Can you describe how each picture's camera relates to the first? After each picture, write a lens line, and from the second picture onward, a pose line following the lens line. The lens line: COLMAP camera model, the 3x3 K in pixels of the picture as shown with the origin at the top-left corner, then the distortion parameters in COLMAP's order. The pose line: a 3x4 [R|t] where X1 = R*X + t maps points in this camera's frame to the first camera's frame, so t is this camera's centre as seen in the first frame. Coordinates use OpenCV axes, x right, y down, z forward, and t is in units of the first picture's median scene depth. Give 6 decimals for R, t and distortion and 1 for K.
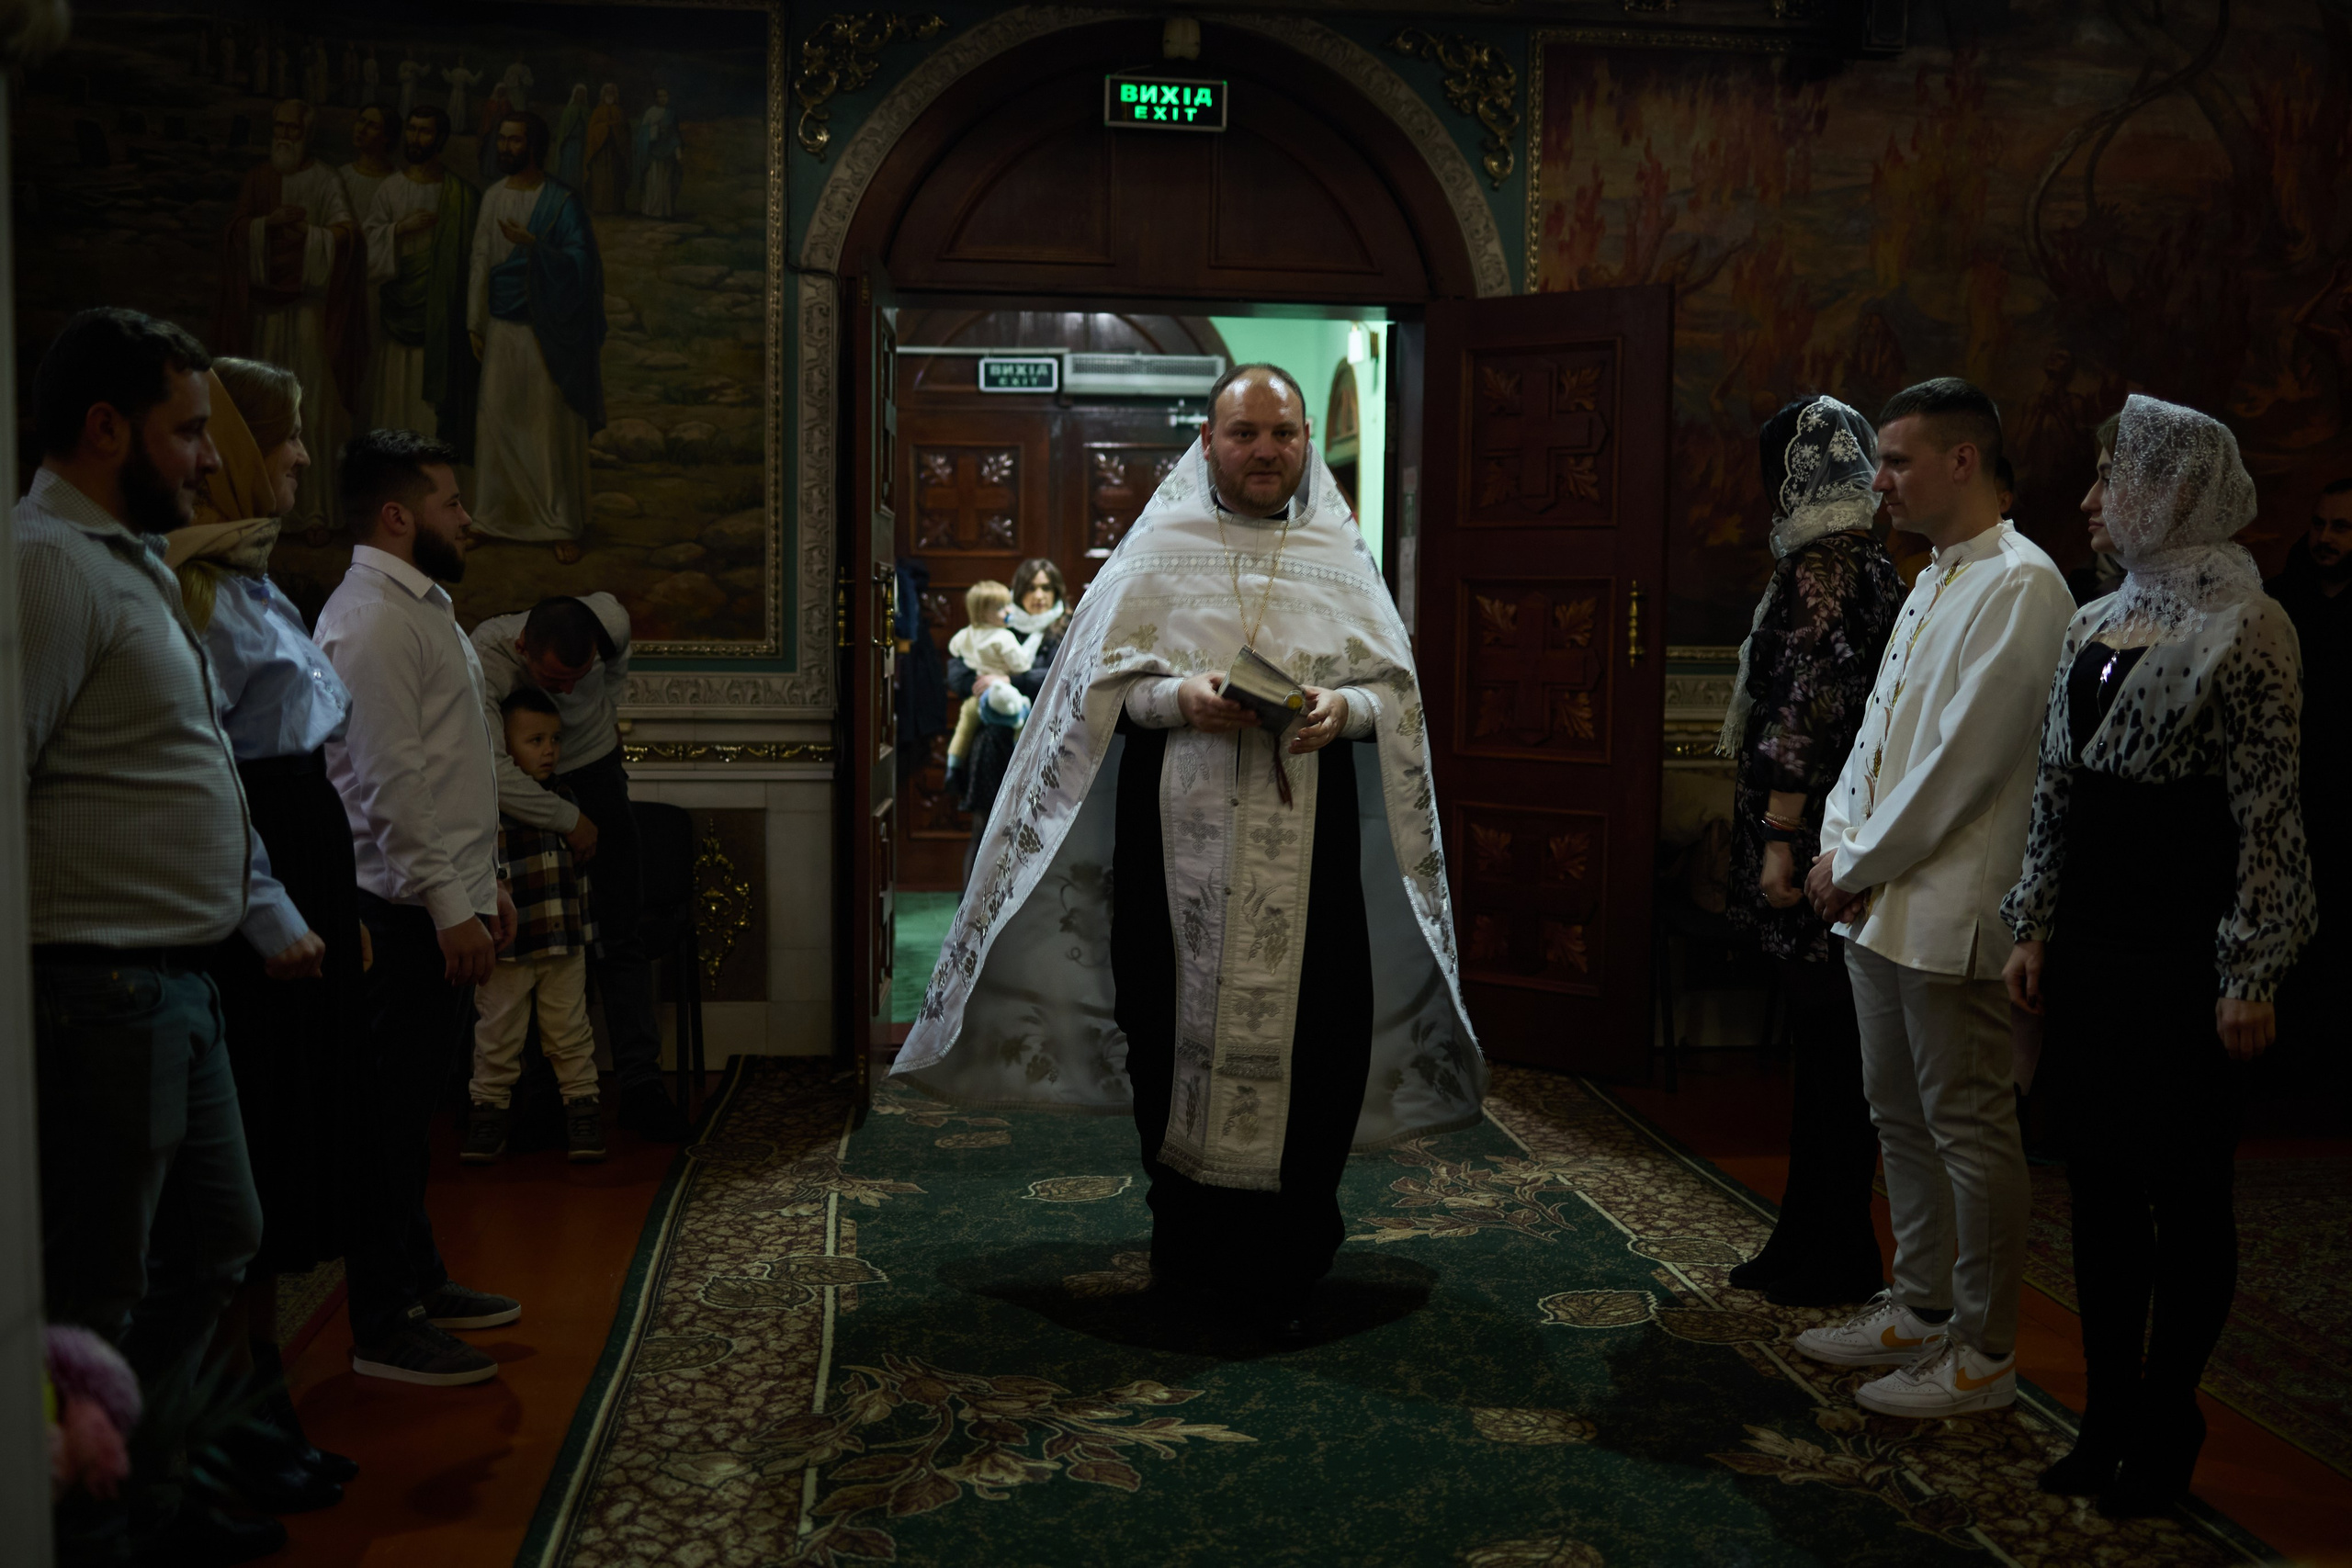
lens RADIAL K [[2352.7, 0, 1172.9], [0, 2352.7, 828.4], [0, 0, 1]] dist [-0.059303, 0.000000]
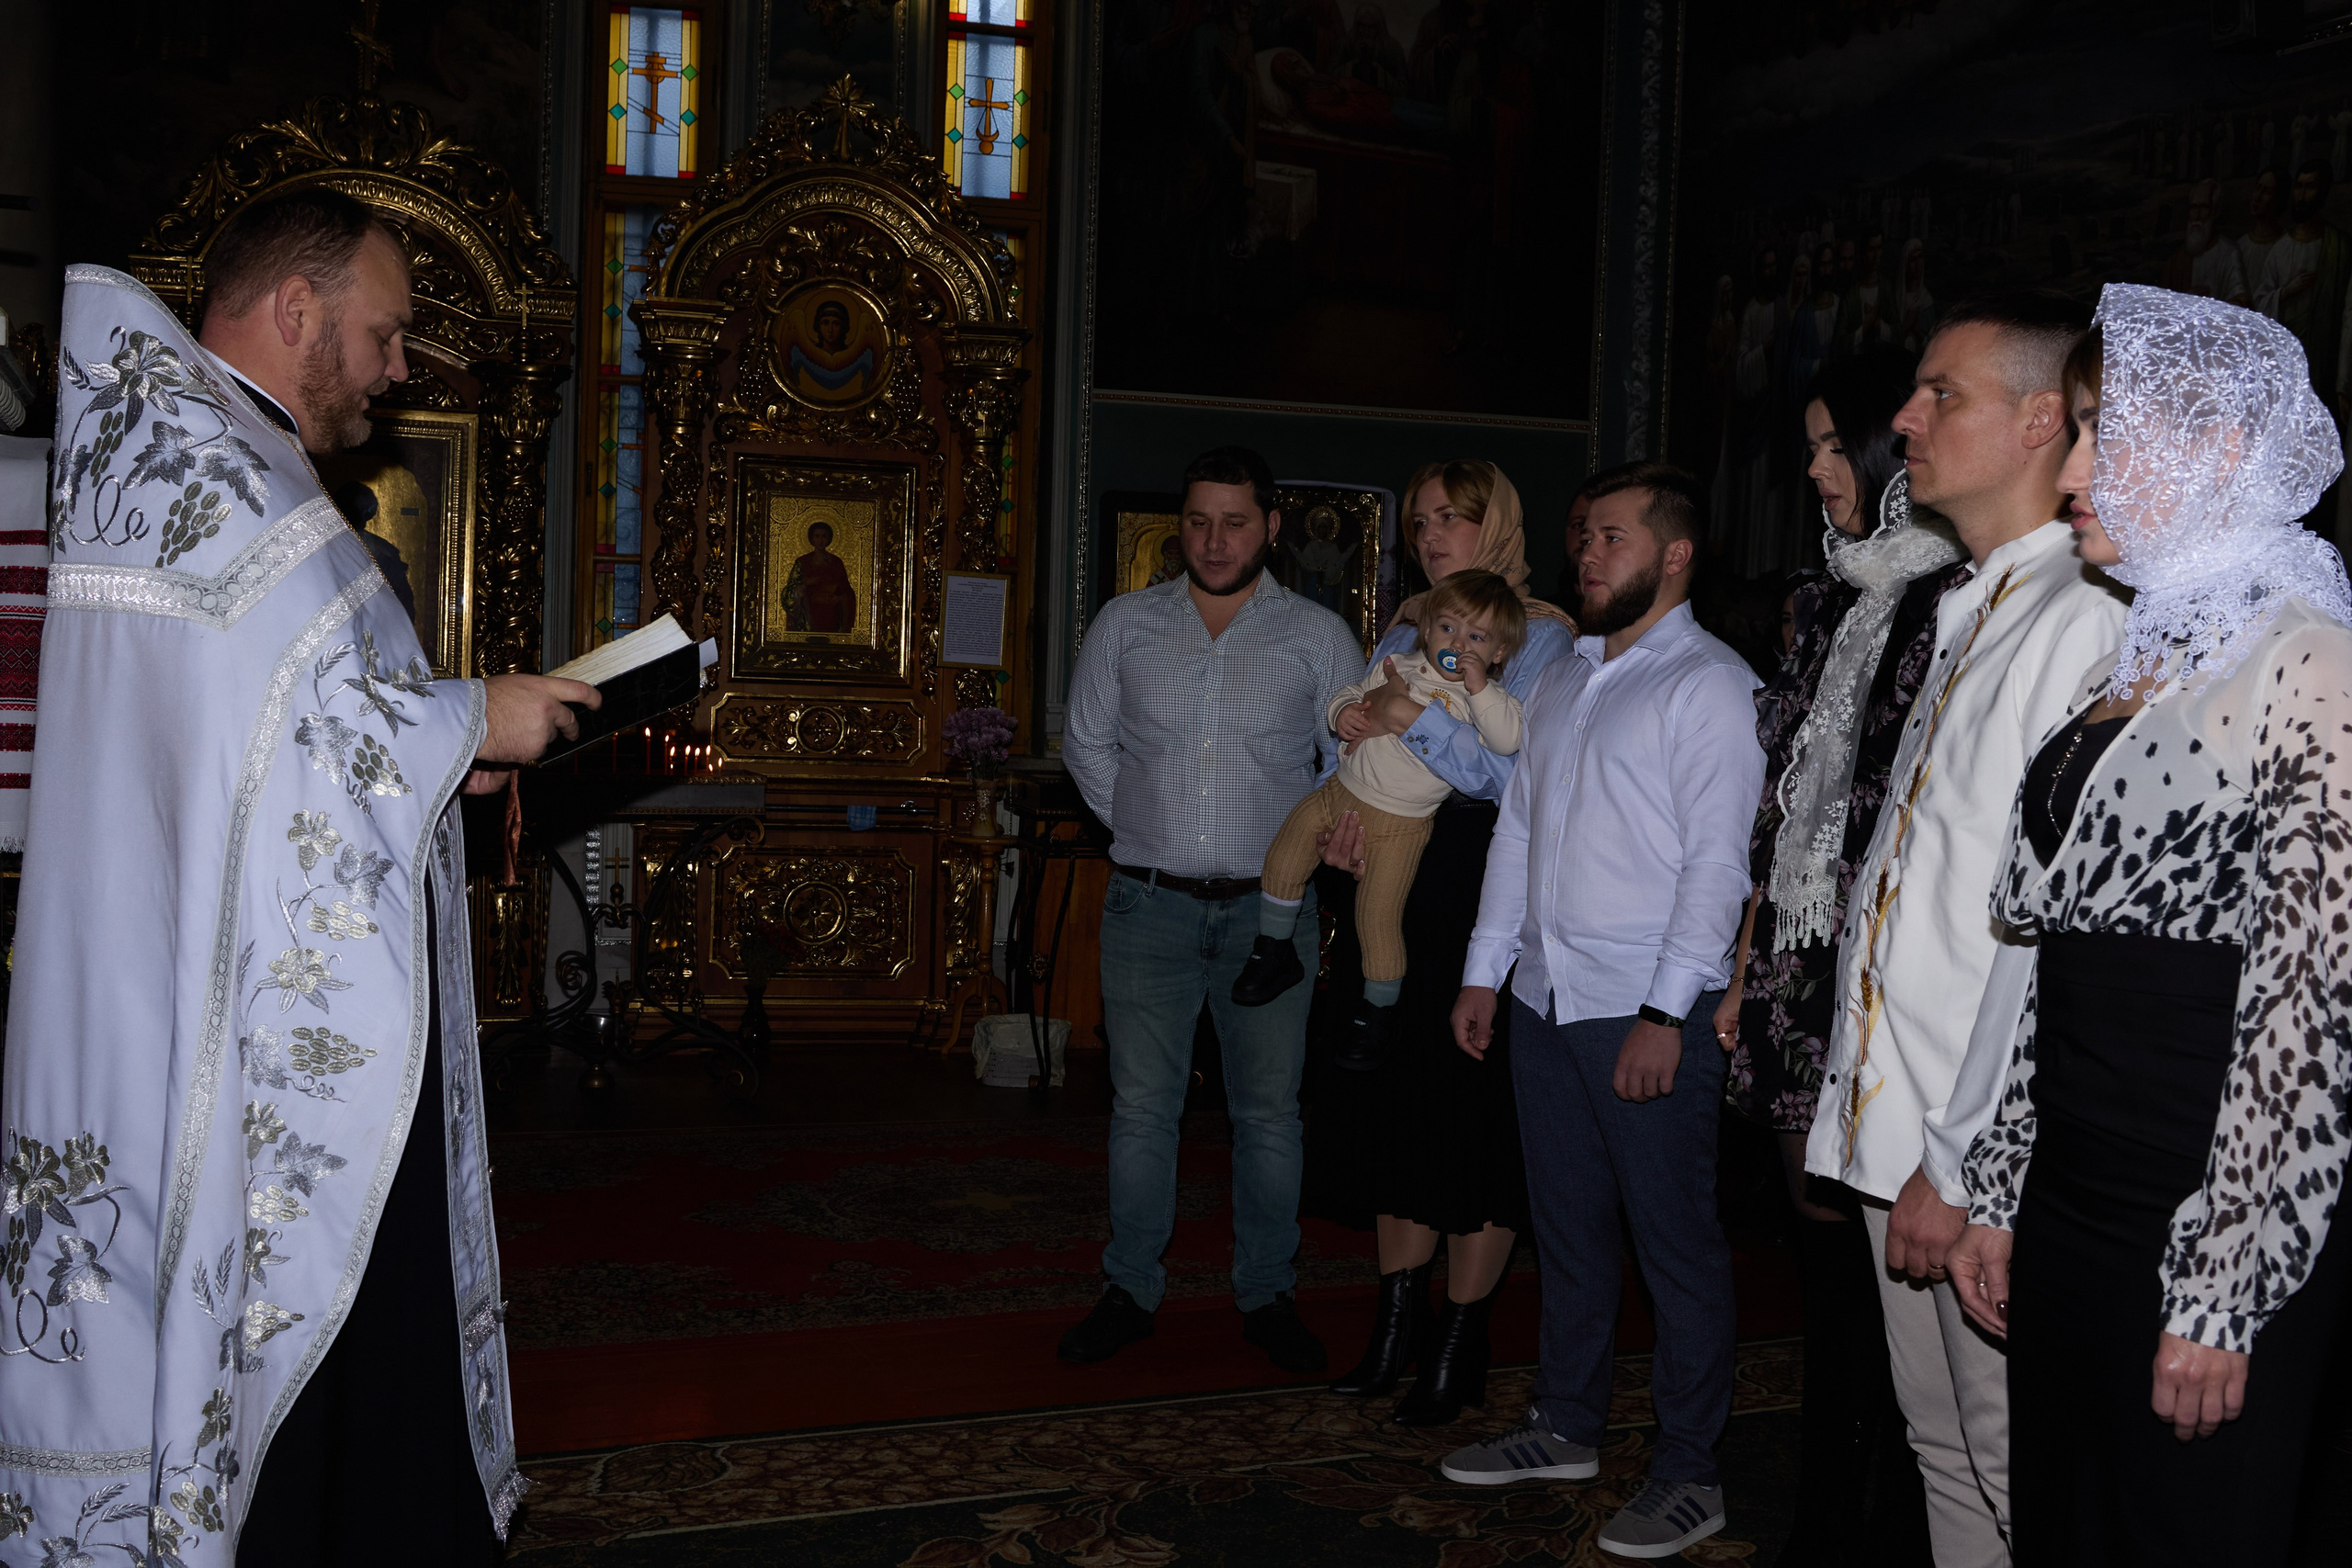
lens RADIAL K [[2352.7, 0, 1115.7], [0, 2352.7, 798.3], [0, 0, 1]] dist [-0.059303, 0.000000]
pose [[0.279988, 0.054115, -0.958477, 0.445511], [-0.117717, 0.992811, 0.021666, -0.017863], [0.952759, 0.106763, 0.284345, 0.299718]]
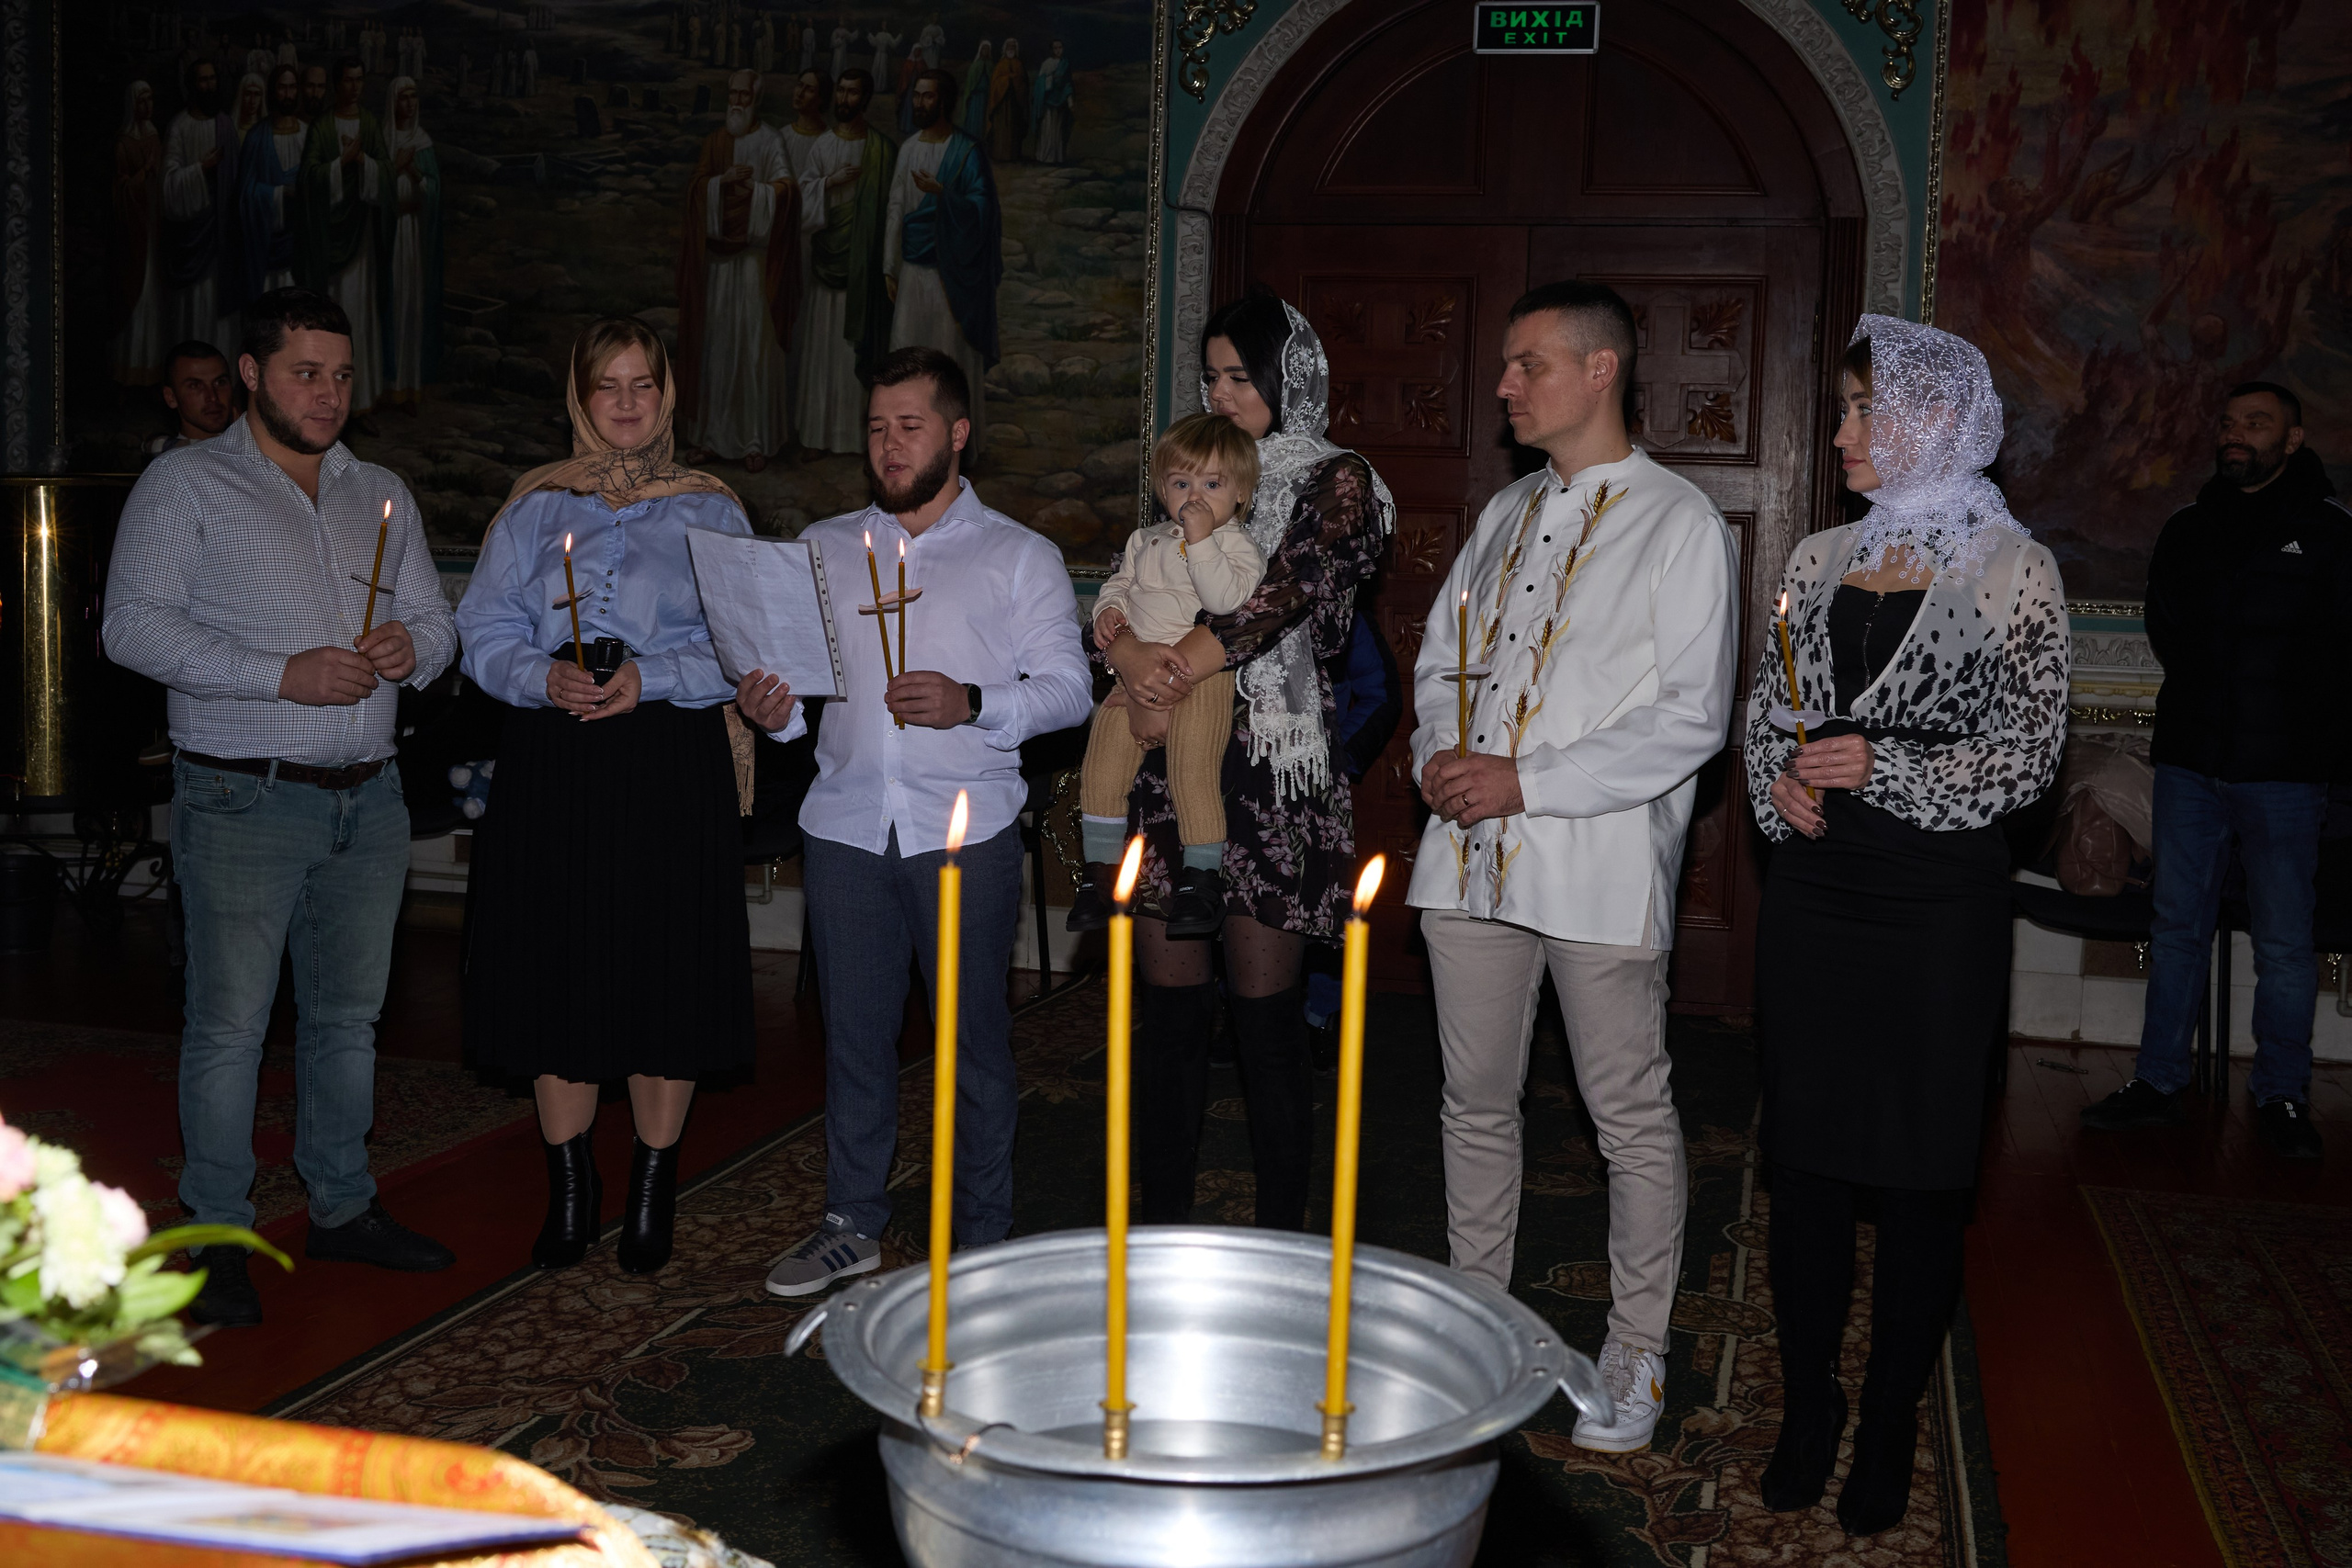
lens RADIAL K [[2352.7, 0, 1214.0], [0, 2352.7, 802.0], [0, 0, 1]] dist [-0.059303, 0.000000]
pose [[0.929799, 0.057737, -0.363512, 0.251786], [-0.053460, 0.998331, 0.021824, -0.000373], [0.364165, -0.000858, 0.931334, 0.040896]]
